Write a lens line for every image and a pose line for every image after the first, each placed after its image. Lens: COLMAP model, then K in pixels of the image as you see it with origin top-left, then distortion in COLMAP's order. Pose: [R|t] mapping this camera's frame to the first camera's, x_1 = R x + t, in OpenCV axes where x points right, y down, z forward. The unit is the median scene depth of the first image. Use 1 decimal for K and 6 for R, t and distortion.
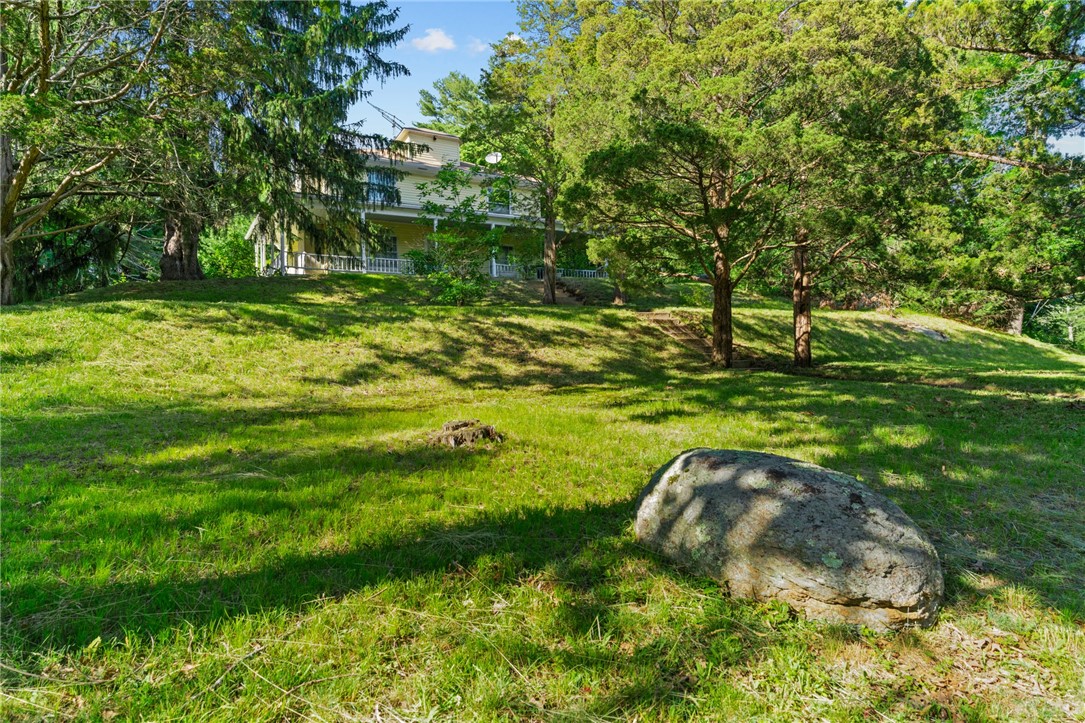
lens RADIAL K [[657.8, 0, 542.5], [0, 657.8, 361.5], [0, 0, 1]] dist [0.001245, 0.000121]
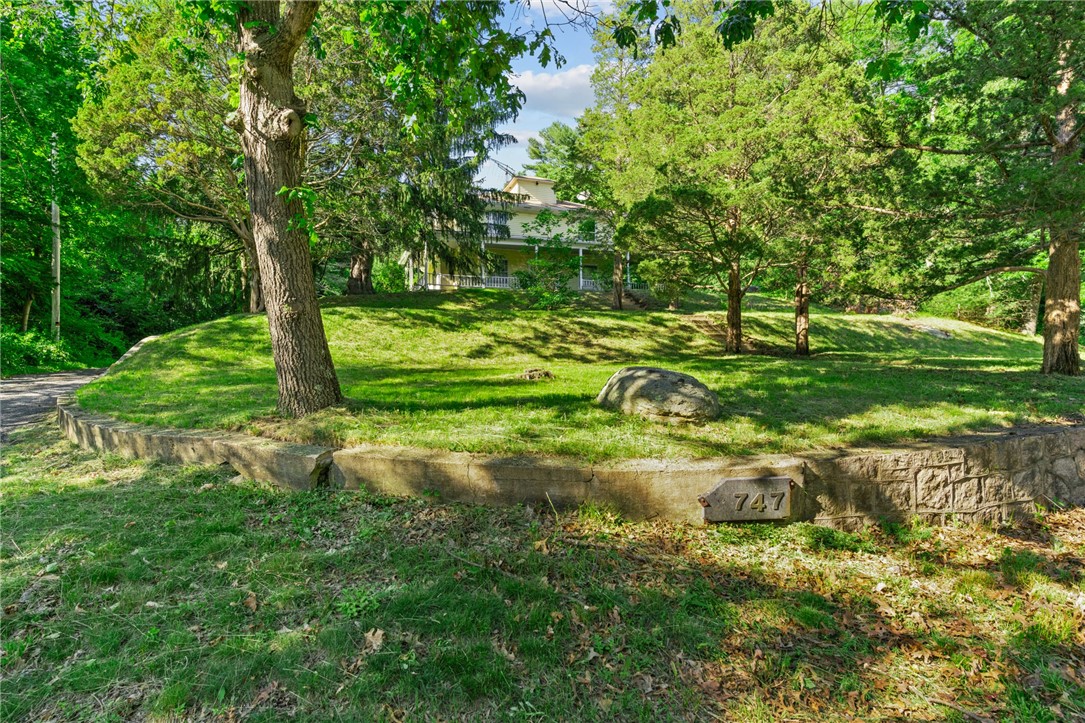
lens RADIAL K [[553.5, 0, 542.5], [0, 553.5, 361.5], [0, 0, 1]] dist [-0.002406, -0.000122]
pose [[0.987645, 0.009124, -0.156443, 0.047311], [-0.008998, 0.999958, 0.001518, 0.022804], [0.156451, -0.000091, 0.987686, -0.175433]]
